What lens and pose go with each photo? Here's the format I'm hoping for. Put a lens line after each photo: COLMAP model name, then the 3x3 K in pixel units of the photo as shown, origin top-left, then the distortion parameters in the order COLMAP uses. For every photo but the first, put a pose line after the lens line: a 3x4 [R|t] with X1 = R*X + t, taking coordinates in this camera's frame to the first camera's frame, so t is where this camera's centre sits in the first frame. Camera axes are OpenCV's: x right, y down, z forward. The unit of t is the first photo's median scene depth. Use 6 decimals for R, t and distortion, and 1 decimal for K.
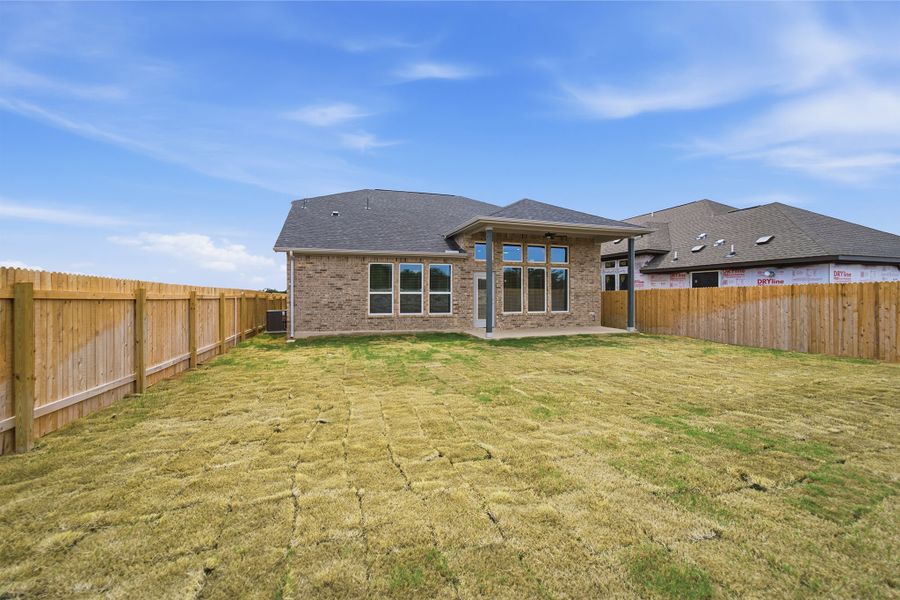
lens RADIAL K [[371.5, 0, 446.9], [0, 371.5, 294.4], [0, 0, 1]] dist [-0.000805, 0.000001]
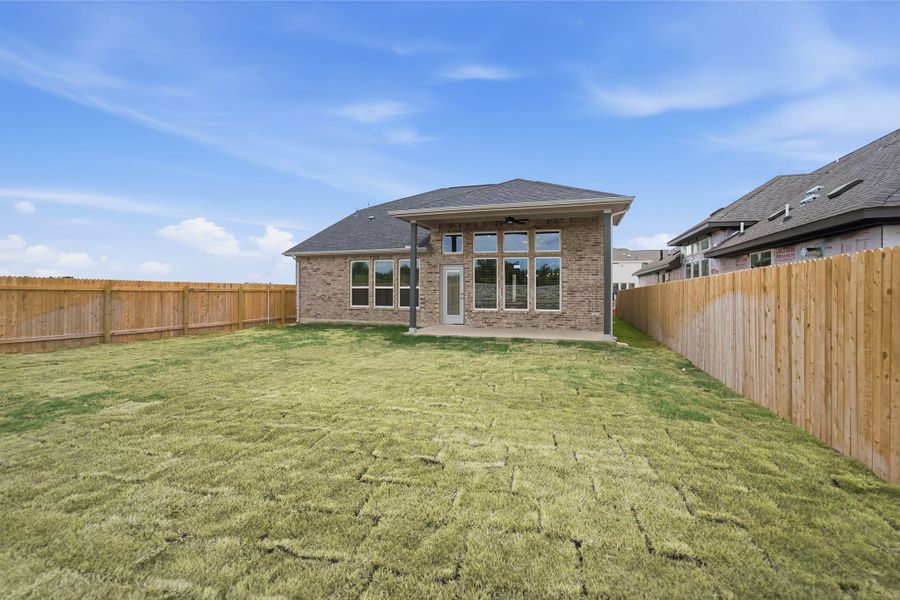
lens RADIAL K [[371.5, 0, 446.6], [0, 371.5, 295.2], [0, 0, 1]] dist [-0.000805, 0.000001]
pose [[0.813700, 0.013043, -0.581139, 0.679245], [-0.003257, 0.999835, 0.017880, -0.001382], [0.581277, -0.012656, 0.813608, 0.230418]]
